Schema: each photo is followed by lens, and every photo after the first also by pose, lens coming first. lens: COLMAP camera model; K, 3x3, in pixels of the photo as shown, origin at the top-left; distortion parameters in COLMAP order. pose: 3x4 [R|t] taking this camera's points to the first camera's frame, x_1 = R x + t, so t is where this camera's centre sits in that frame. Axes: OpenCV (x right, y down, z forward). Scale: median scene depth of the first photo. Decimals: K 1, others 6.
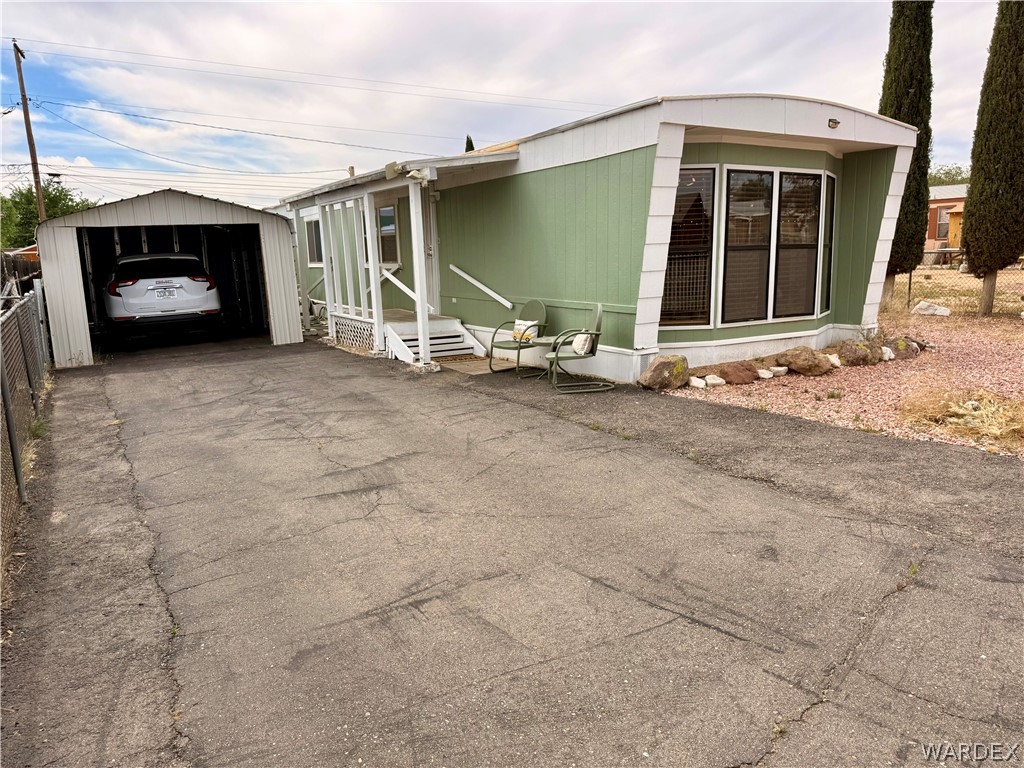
lens RADIAL K [[724.2, 0, 512.0], [0, 724.2, 384.0], [0, 0, 1]] dist [0.002078, -0.003429]
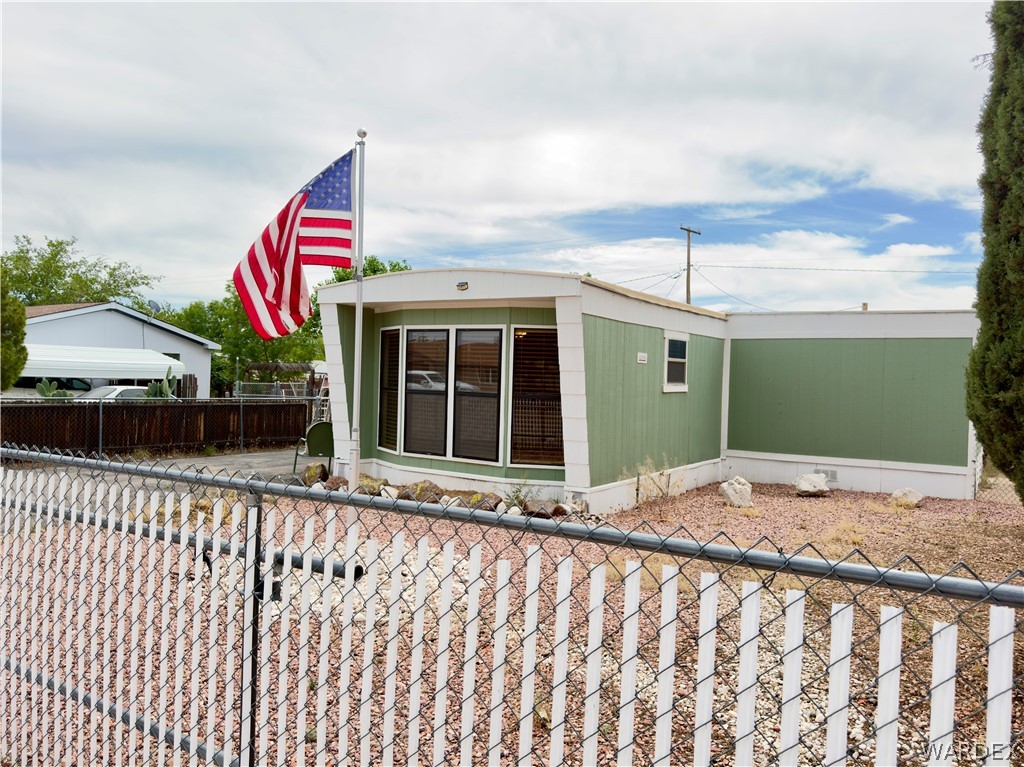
lens RADIAL K [[732.6, 0, 512.0], [0, 732.6, 383.5], [0, 0, 1]] dist [0.000487, -0.000011]
pose [[0.473889, 0.040705, -0.879643, 1.424338], [-0.196599, 0.978608, -0.060629, -0.154282], [0.858358, 0.201669, 0.471754, 0.543297]]
